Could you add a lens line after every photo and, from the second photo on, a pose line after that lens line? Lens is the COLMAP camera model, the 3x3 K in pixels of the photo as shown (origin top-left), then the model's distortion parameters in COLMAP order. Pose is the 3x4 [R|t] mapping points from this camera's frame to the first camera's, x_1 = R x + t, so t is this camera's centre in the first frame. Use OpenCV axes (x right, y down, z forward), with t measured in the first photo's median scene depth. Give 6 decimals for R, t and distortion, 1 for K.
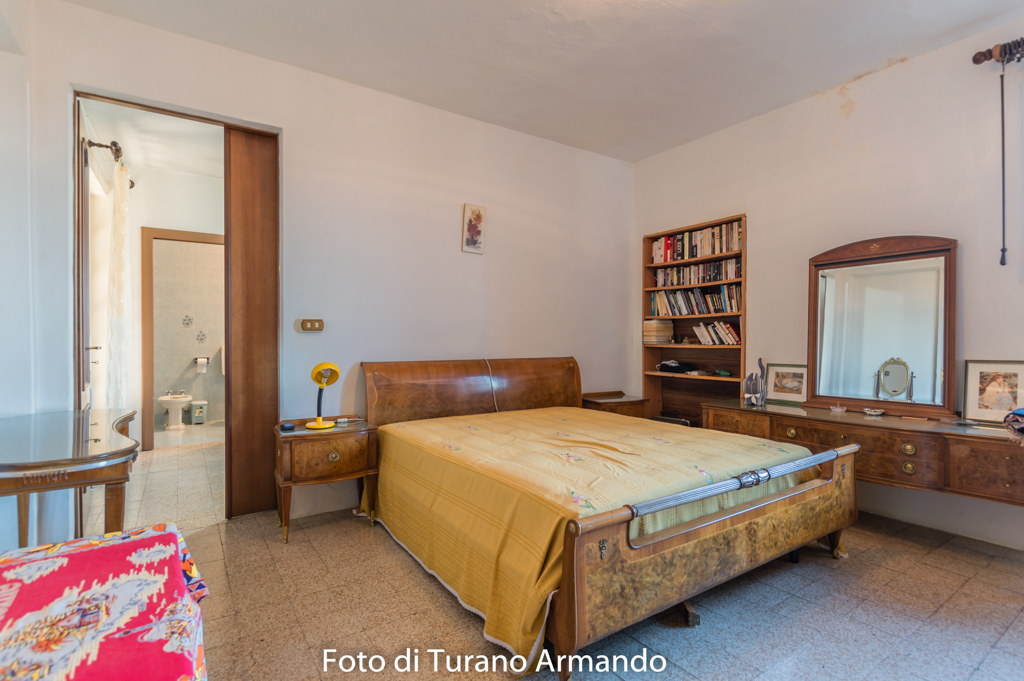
lens RADIAL K [[498.9, 0, 519.8], [0, 498.9, 339.3], [0, 0, 1]] dist [-0.000451, -0.002377]
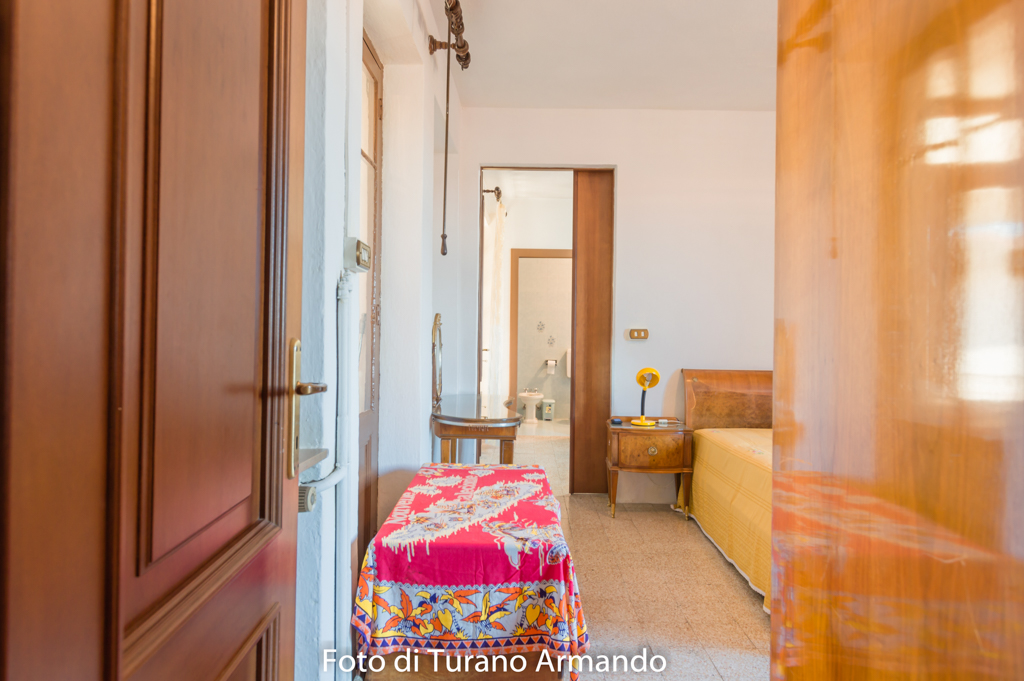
lens RADIAL K [[638.5, 0, 513.3], [0, 638.5, 337.8], [0, 0, 1]] dist [-0.008790, -0.002187]
pose [[0.814169, 0.011953, -0.580505, 0.193879], [-0.016851, 0.999853, -0.003046, -0.011071], [0.580383, 0.012262, 0.814251, -0.344766]]
